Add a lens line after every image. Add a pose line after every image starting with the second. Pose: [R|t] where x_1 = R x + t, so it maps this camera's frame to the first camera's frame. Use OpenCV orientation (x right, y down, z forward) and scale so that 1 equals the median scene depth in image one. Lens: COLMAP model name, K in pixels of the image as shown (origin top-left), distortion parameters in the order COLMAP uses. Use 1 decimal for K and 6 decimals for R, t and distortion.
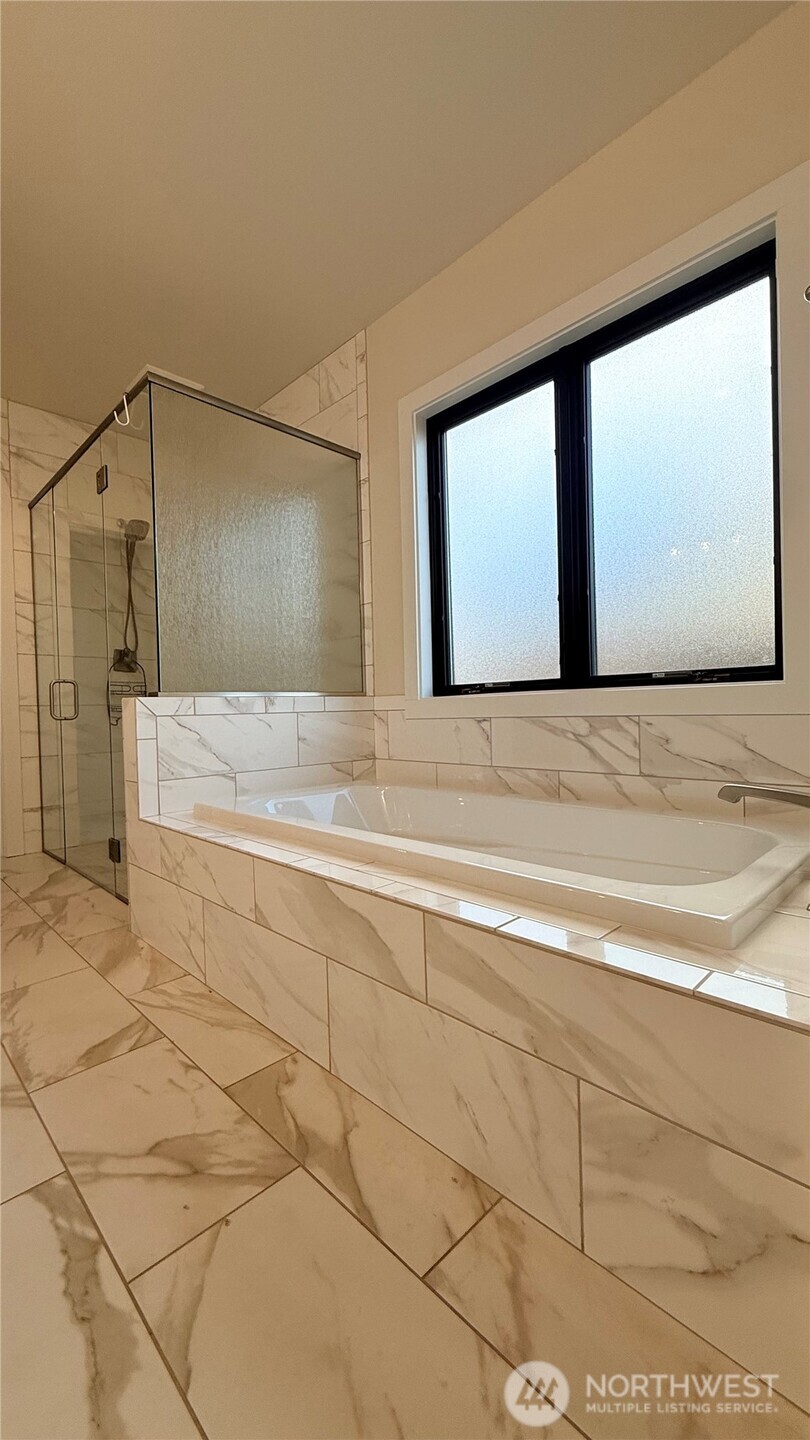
lens RADIAL K [[575.1, 0, 405.0], [0, 575.1, 720.0], [0, 0, 1]] dist [0.000463, -0.000494]
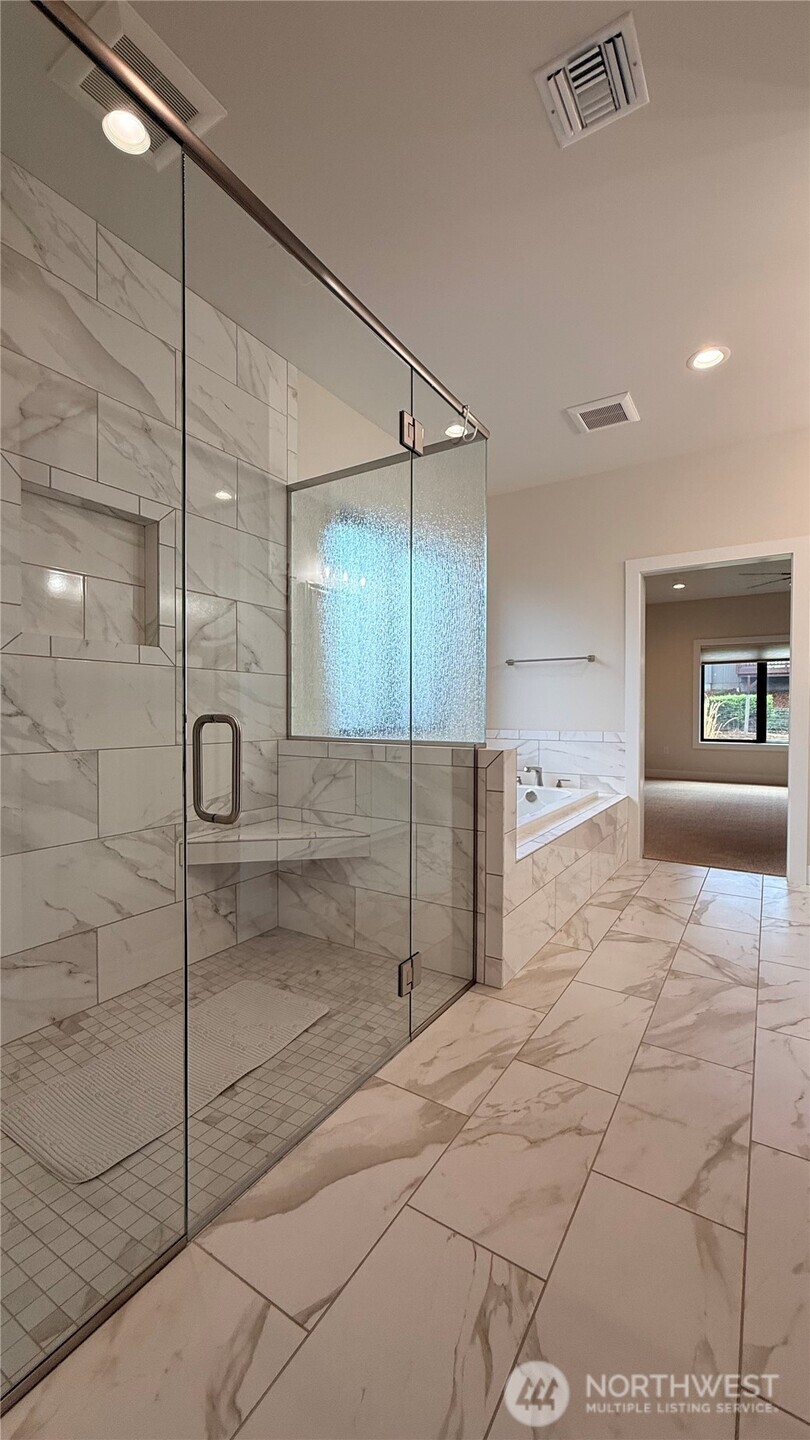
lens RADIAL K [[575.1, 0, 405.0], [0, 575.1, 720.0], [0, 0, 1]] dist [0.000463, -0.000494]
pose [[-0.223195, 0.007873, 0.974742, -2.031346], [0.020349, 0.999787, -0.003416, -0.128637], [-0.974561, 0.019073, -0.223307, 1.993182]]
